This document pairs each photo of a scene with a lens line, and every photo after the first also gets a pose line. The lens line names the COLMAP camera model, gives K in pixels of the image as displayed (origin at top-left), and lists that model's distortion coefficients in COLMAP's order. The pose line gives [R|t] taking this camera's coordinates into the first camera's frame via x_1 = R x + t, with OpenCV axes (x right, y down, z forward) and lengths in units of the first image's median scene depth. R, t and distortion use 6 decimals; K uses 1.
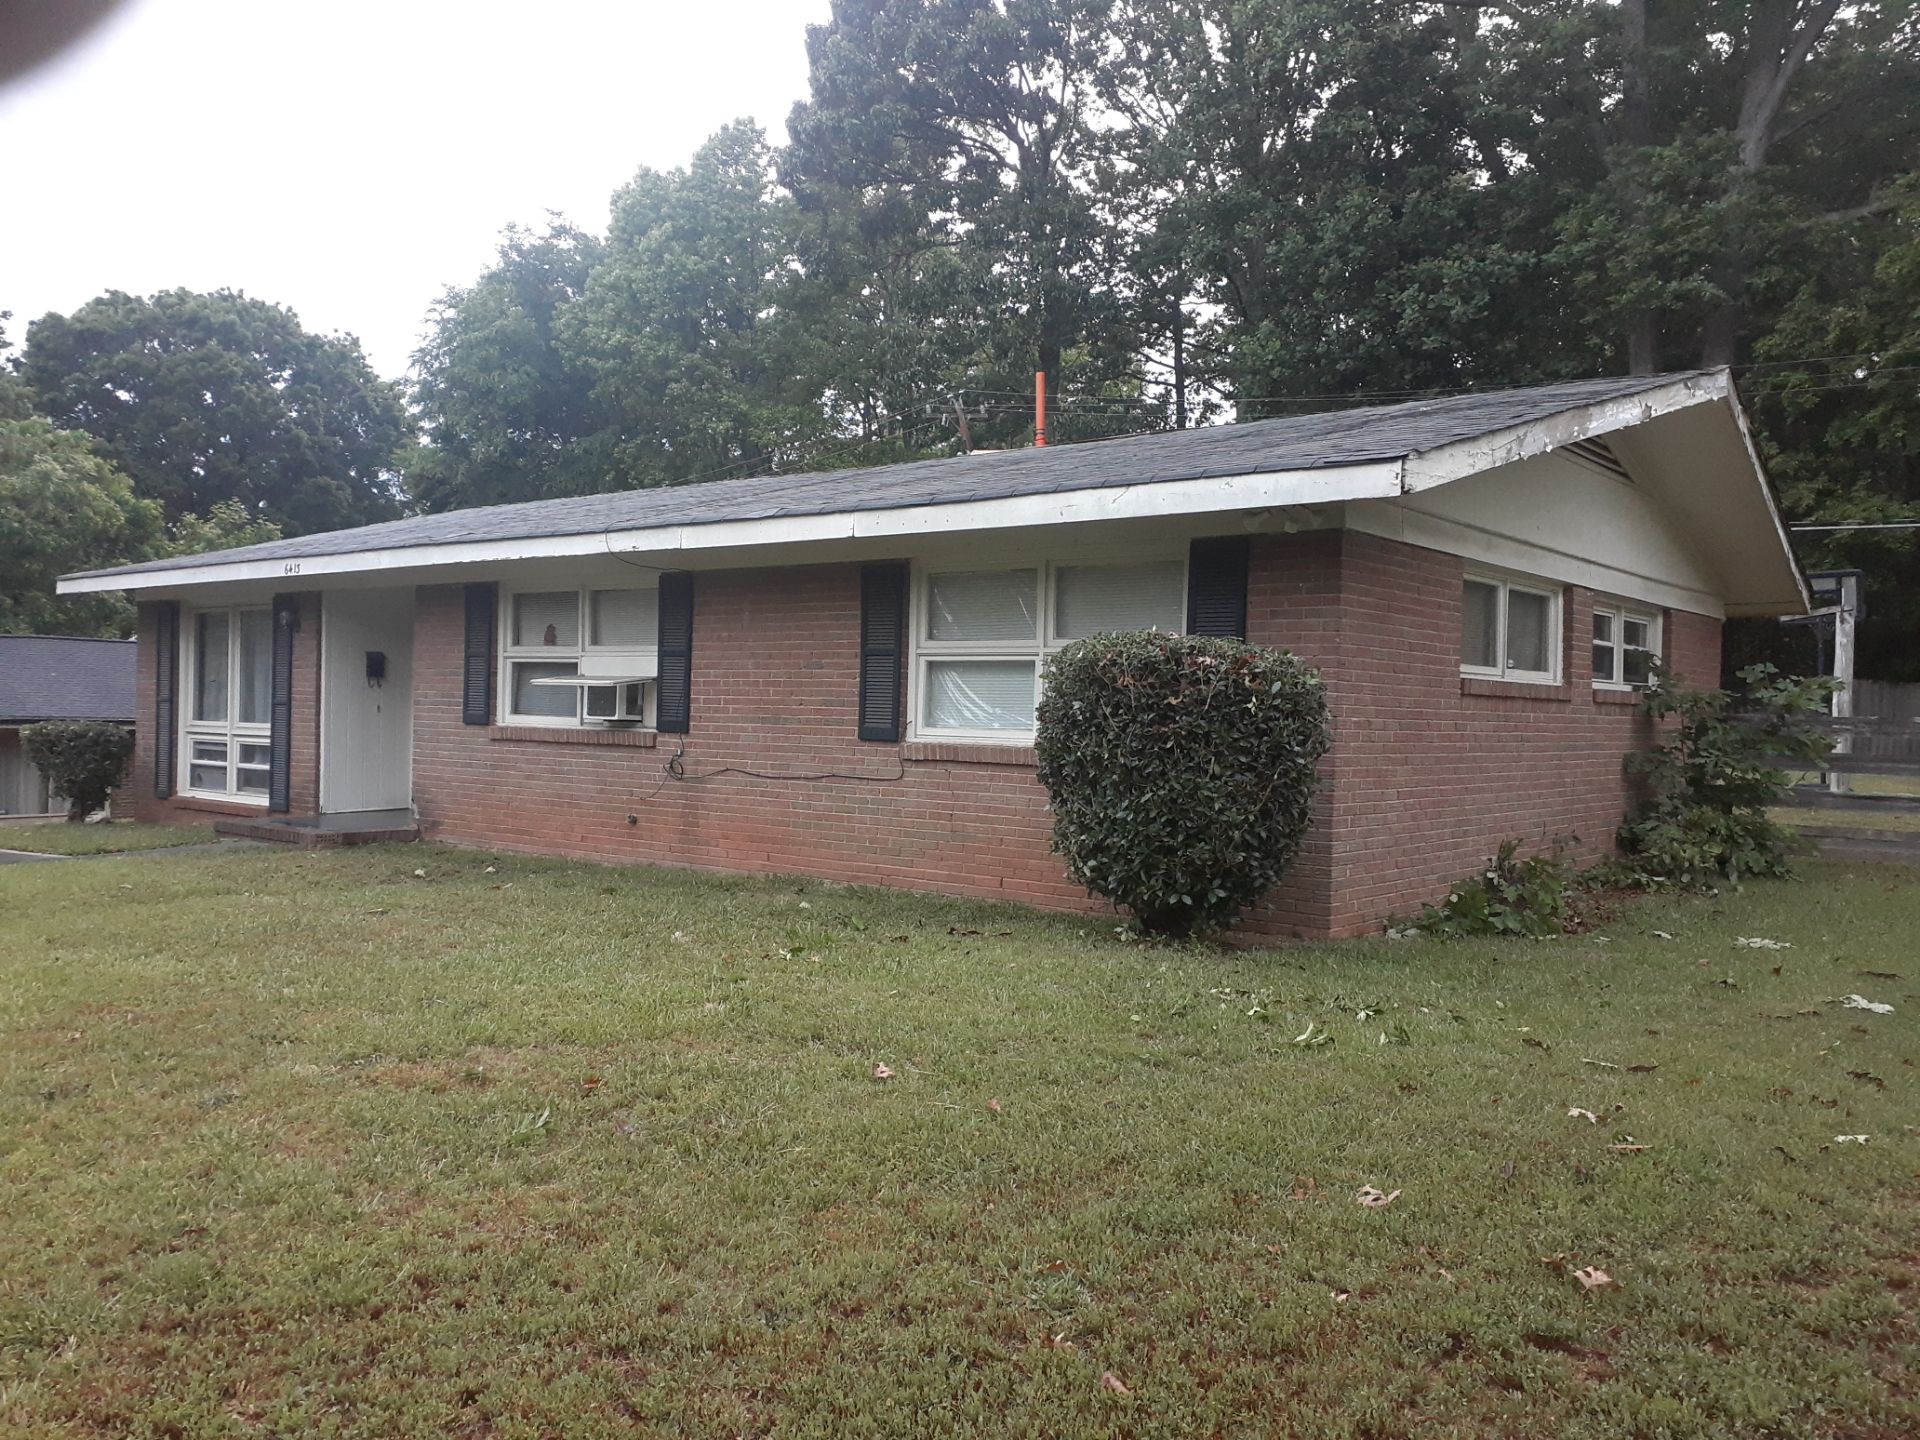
lens RADIAL K [[1516.4, 0, 952.9], [0, 1516.4, 722.6], [0, 0, 1]] dist [0.122631, -0.121726]
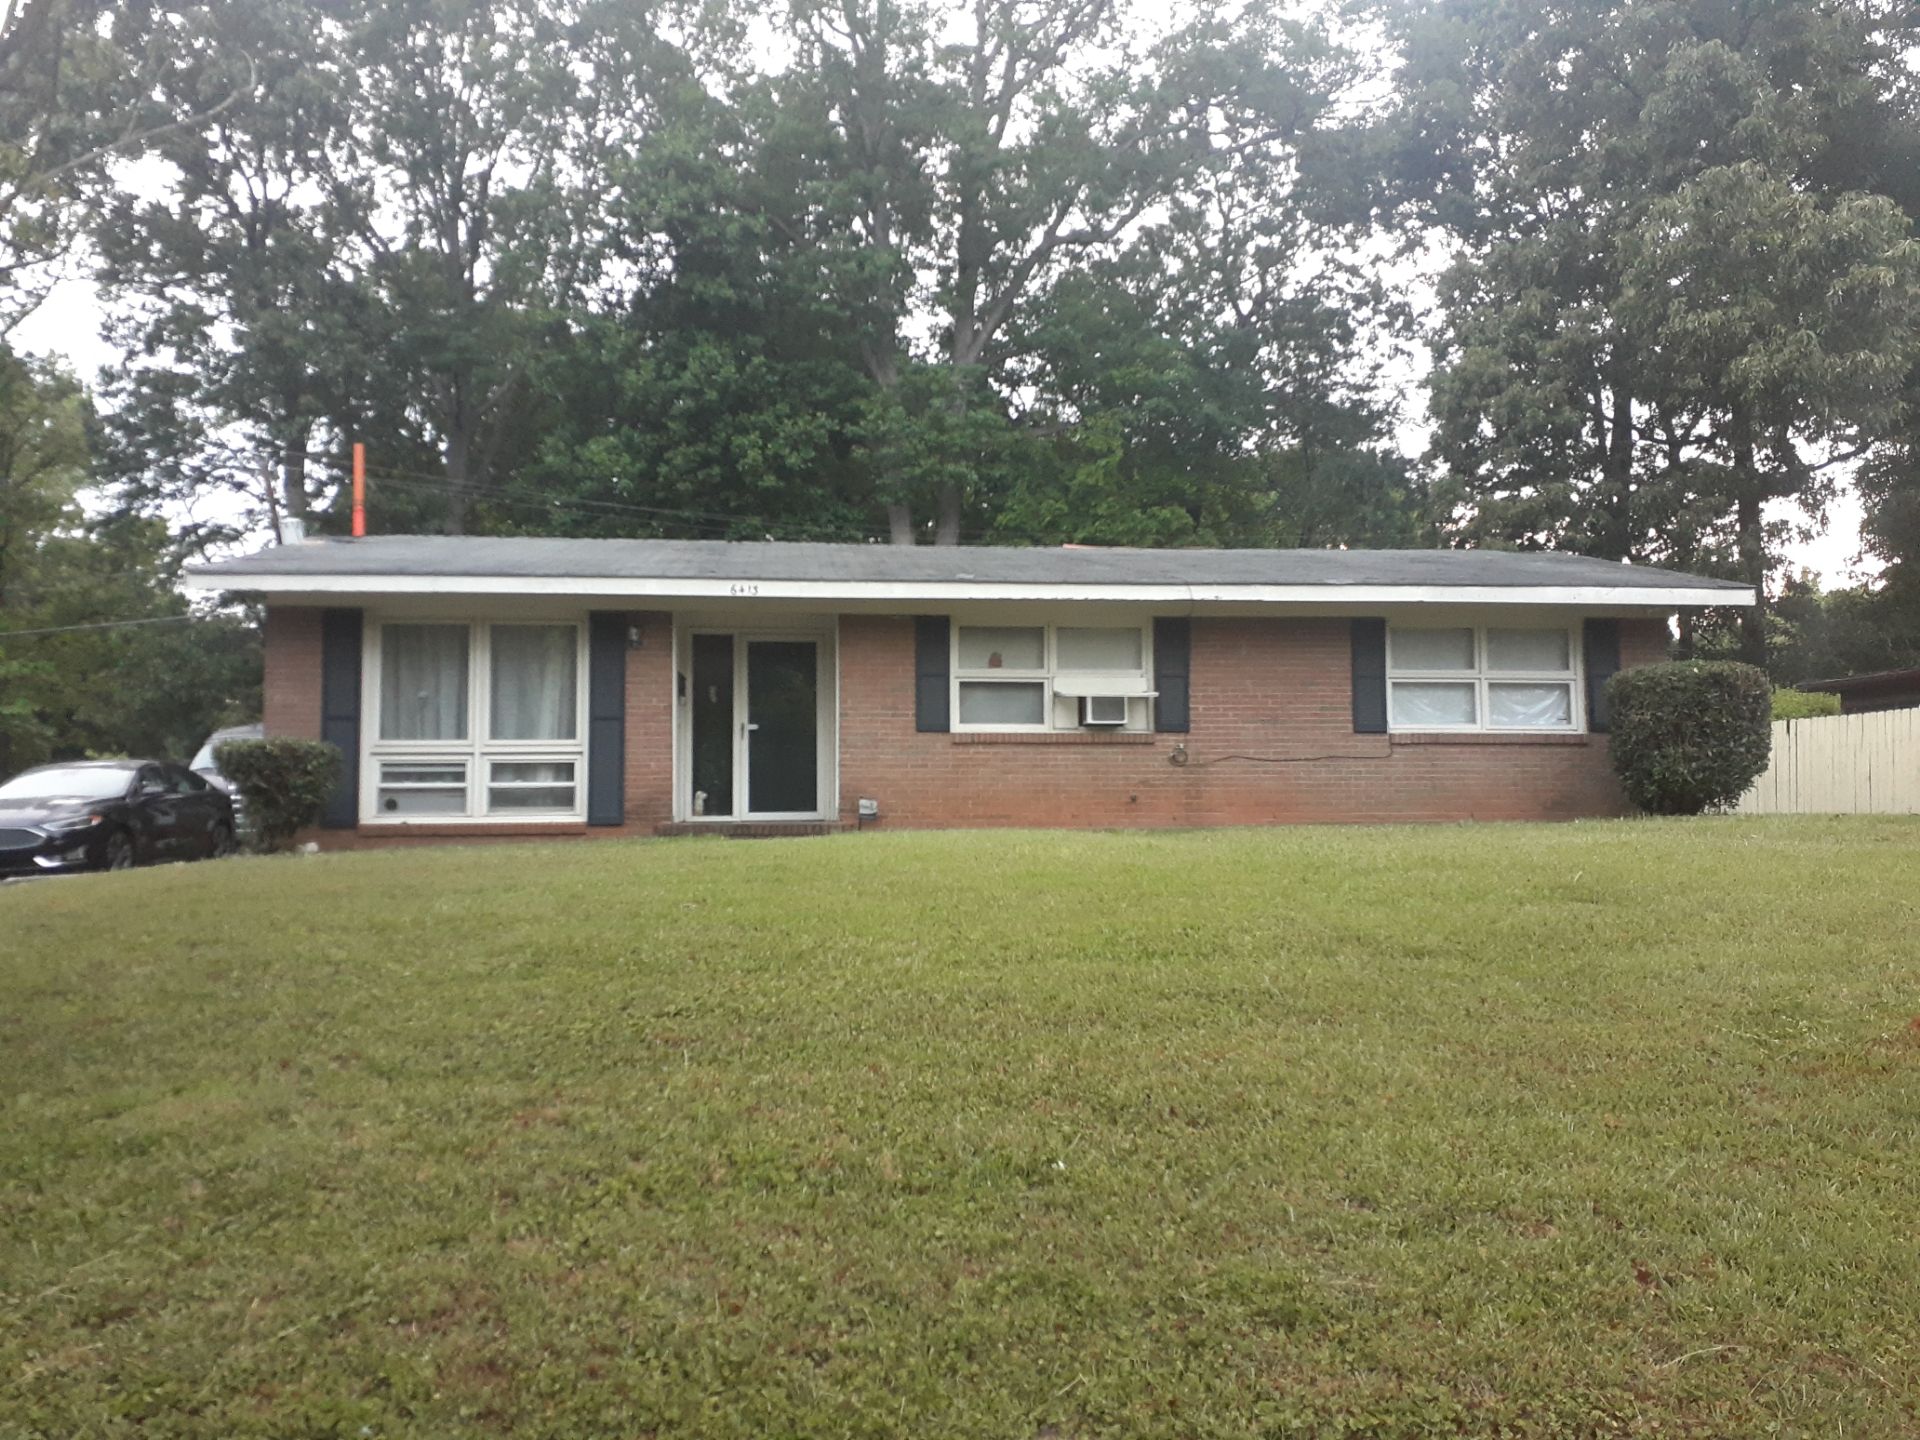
lens RADIAL K [[1516.4, 0, 952.9], [0, 1516.4, 722.6], [0, 0, 1]] dist [0.122631, -0.121726]
pose [[0.697248, 0.026182, 0.716351, -1.153478], [0.028098, 0.997566, -0.063809, 0.070517], [-0.716279, 0.064619, 0.694816, 0.167813]]
